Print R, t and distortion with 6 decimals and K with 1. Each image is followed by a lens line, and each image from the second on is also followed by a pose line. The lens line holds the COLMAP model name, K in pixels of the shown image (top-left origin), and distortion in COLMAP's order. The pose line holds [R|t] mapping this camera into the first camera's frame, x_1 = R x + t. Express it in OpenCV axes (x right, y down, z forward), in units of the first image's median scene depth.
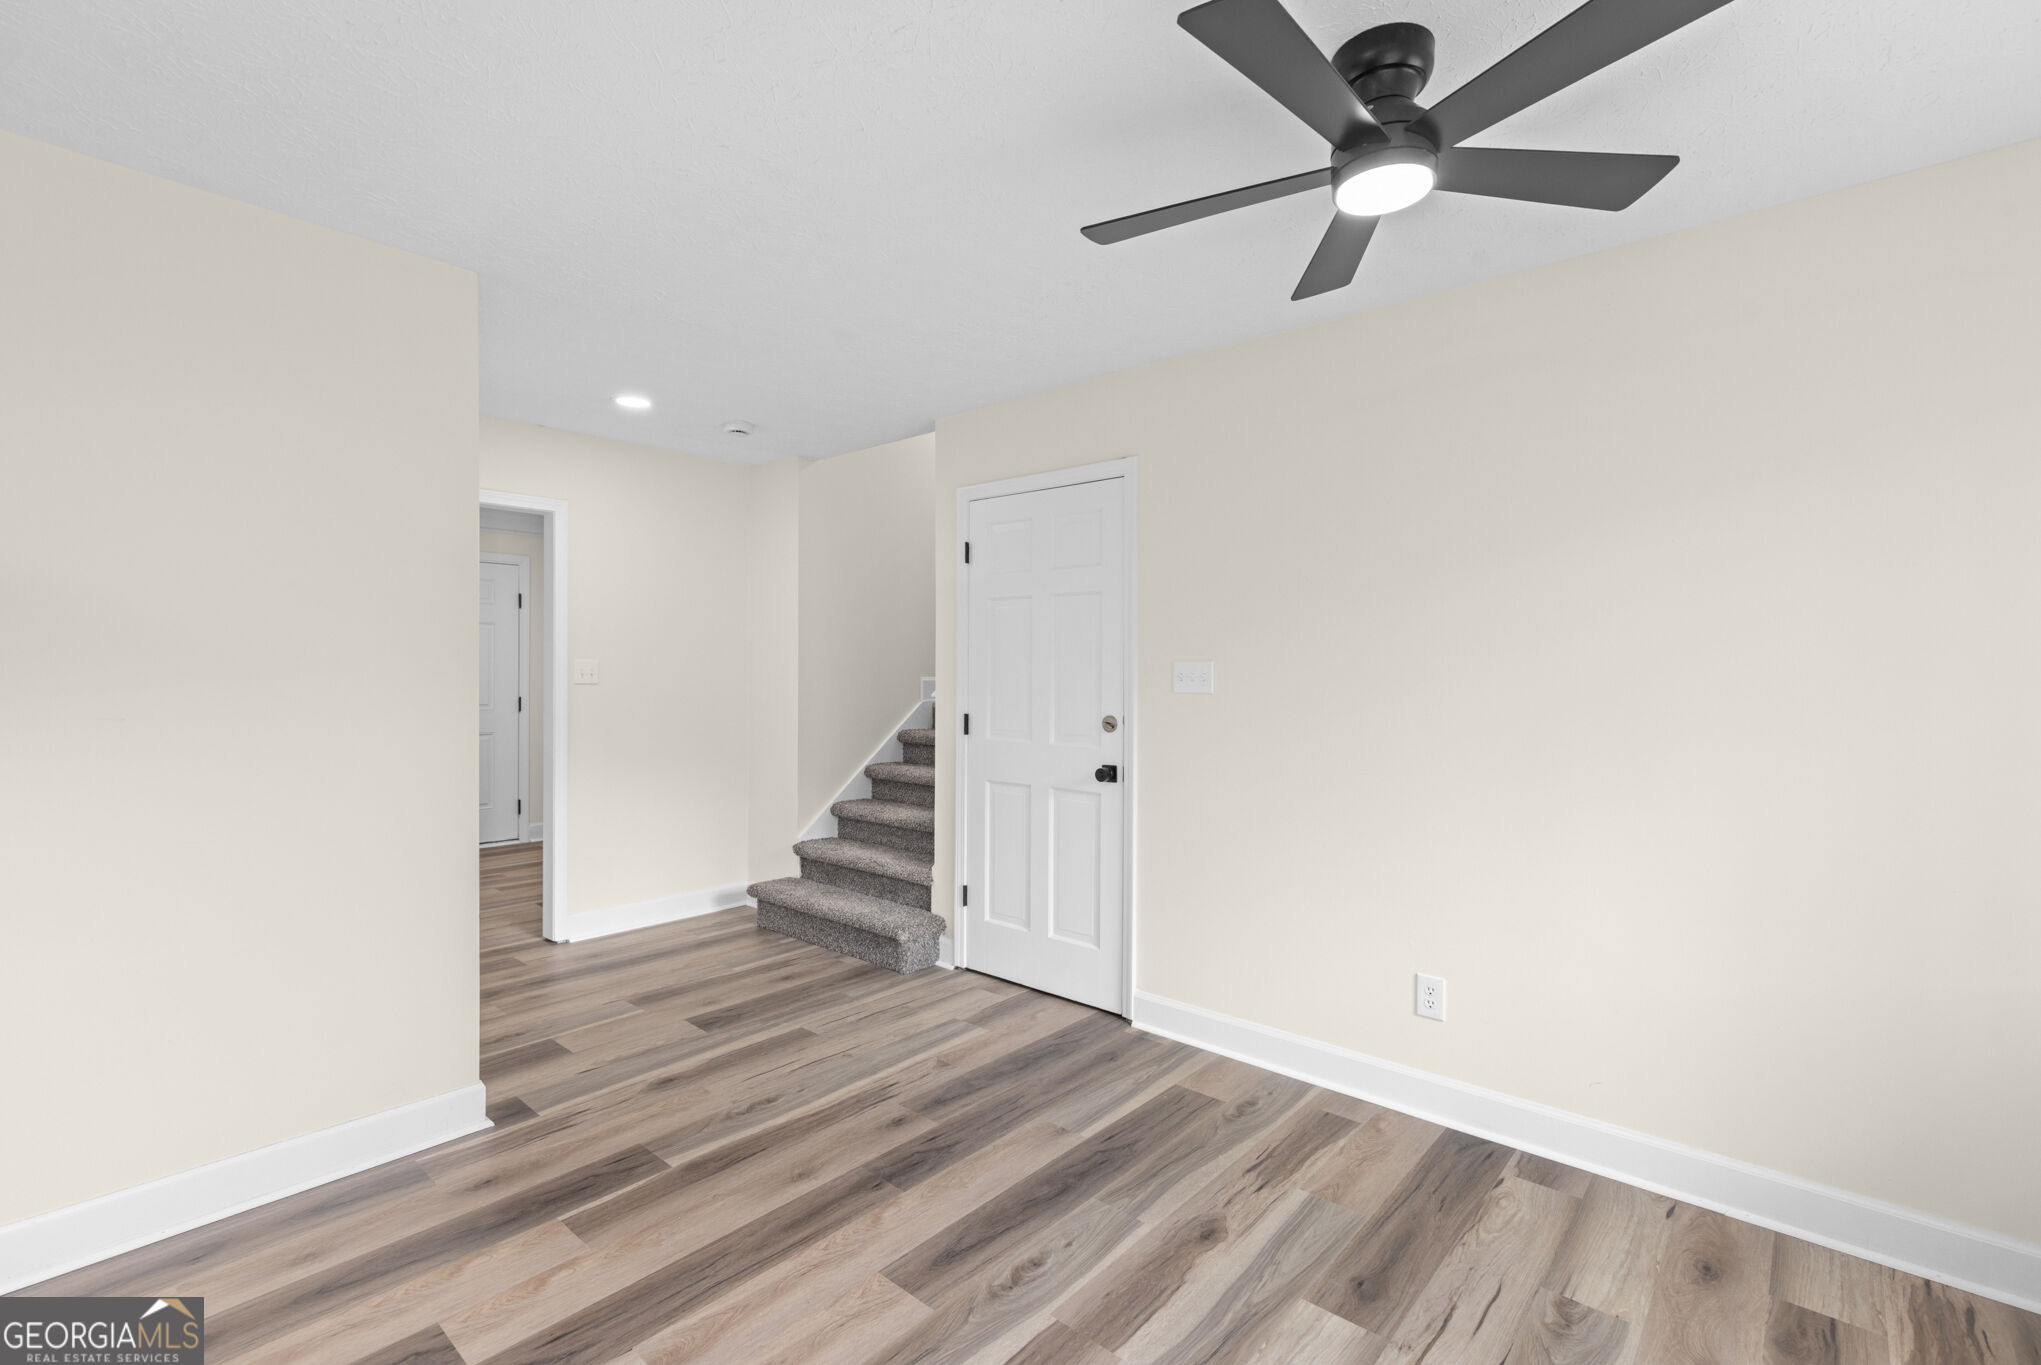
lens RADIAL K [[926.5, 0, 1026.5], [0, 926.5, 679.2], [0, 0, 1]] dist [0.001441, 0.000360]
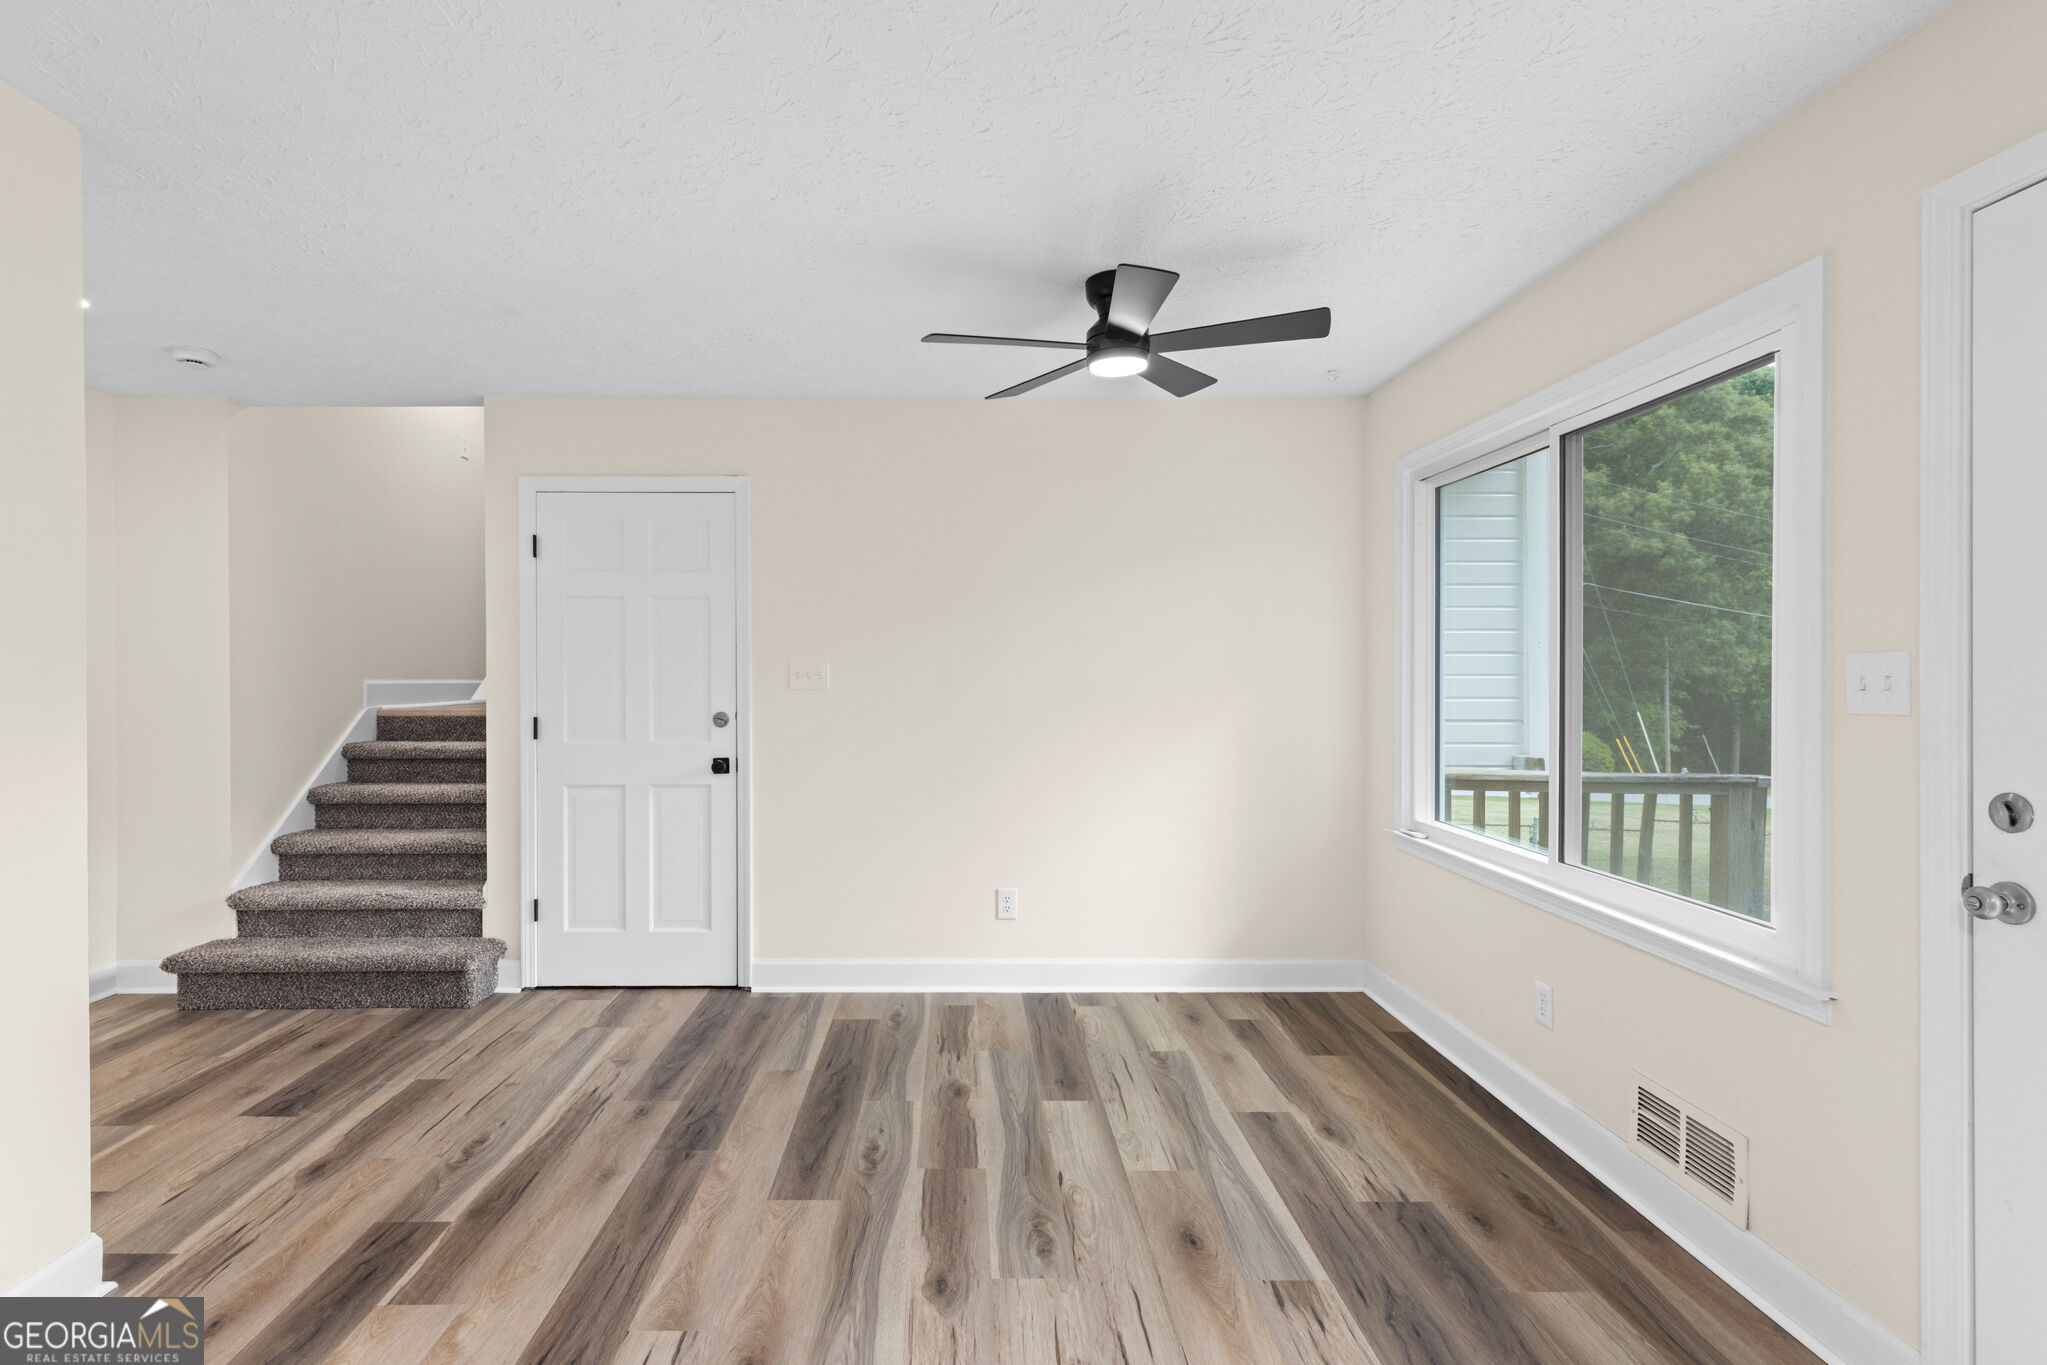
lens RADIAL K [[953.0, 0, 977.6], [0, 953.0, 677.0], [0, 0, 1]] dist [0.000426, -0.000049]
pose [[0.740755, -0.009217, 0.671712, -0.453205], [0.011348, 0.999935, 0.001207, 0.000747], [-0.671680, 0.006728, 0.740811, -0.024497]]
